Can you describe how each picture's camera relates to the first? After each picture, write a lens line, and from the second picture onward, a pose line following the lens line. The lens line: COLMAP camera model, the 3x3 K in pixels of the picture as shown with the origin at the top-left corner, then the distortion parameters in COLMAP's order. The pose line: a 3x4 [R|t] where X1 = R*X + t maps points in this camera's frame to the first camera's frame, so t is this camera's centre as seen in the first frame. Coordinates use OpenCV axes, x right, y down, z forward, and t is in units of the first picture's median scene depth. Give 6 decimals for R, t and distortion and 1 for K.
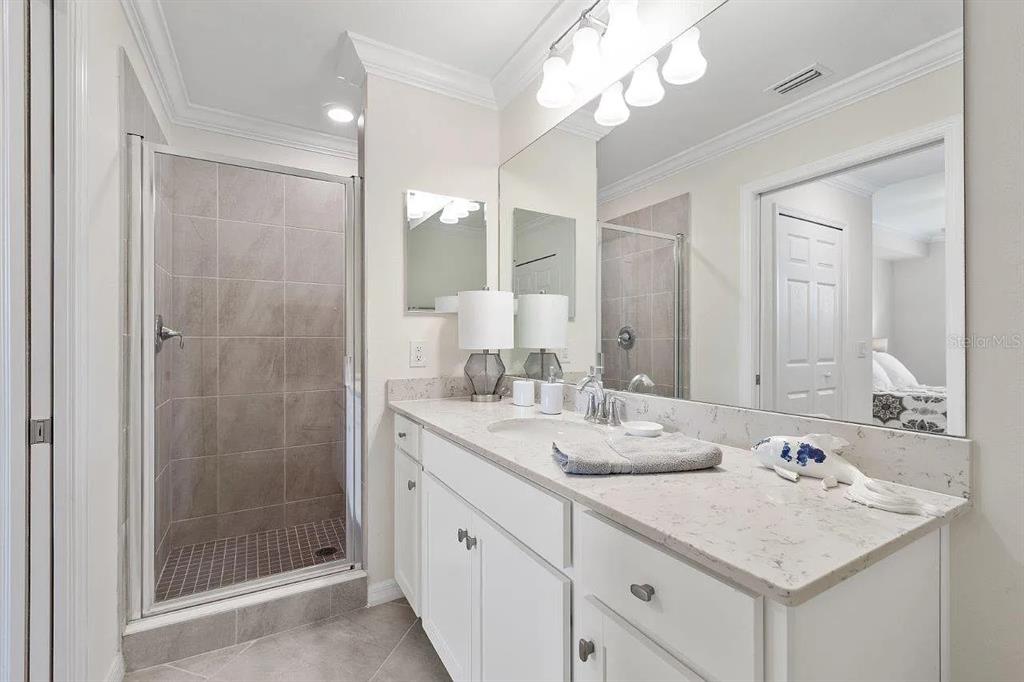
lens RADIAL K [[439.7, 0, 509.3], [0, 439.7, 335.2], [0, 0, 1]] dist [0.000244, -0.000003]
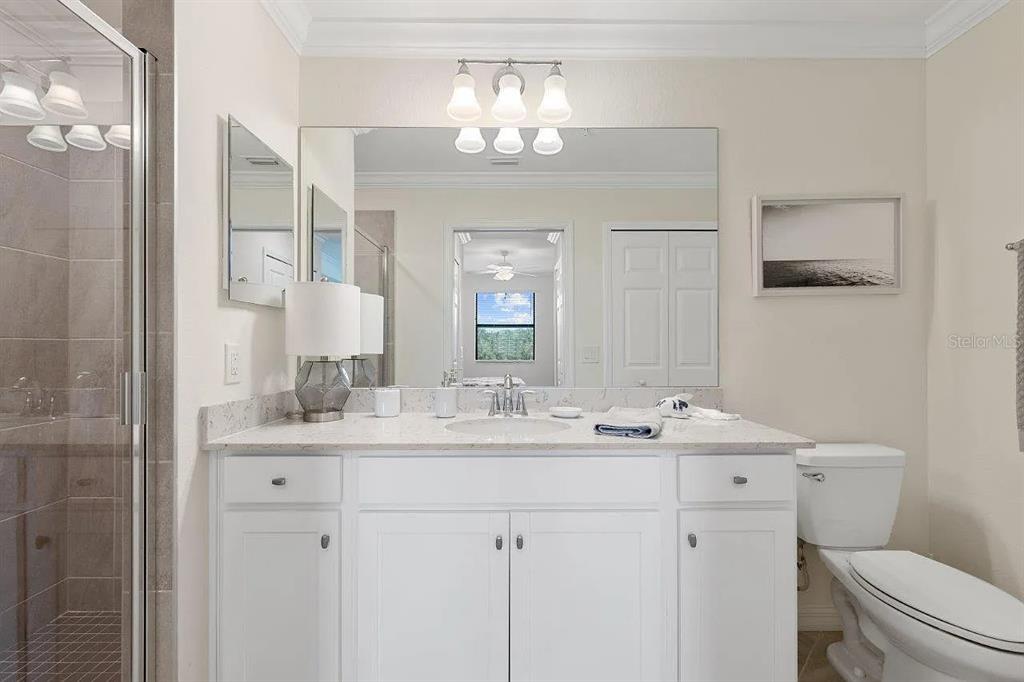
lens RADIAL K [[439.7, 0, 509.3], [0, 439.7, 335.2], [0, 0, 1]] dist [0.000244, -0.000003]
pose [[0.501187, 0.022486, 0.865047, -0.590096], [-0.011095, 0.999747, -0.019559, 0.006543], [-0.865268, 0.000205, 0.501310, 0.302108]]
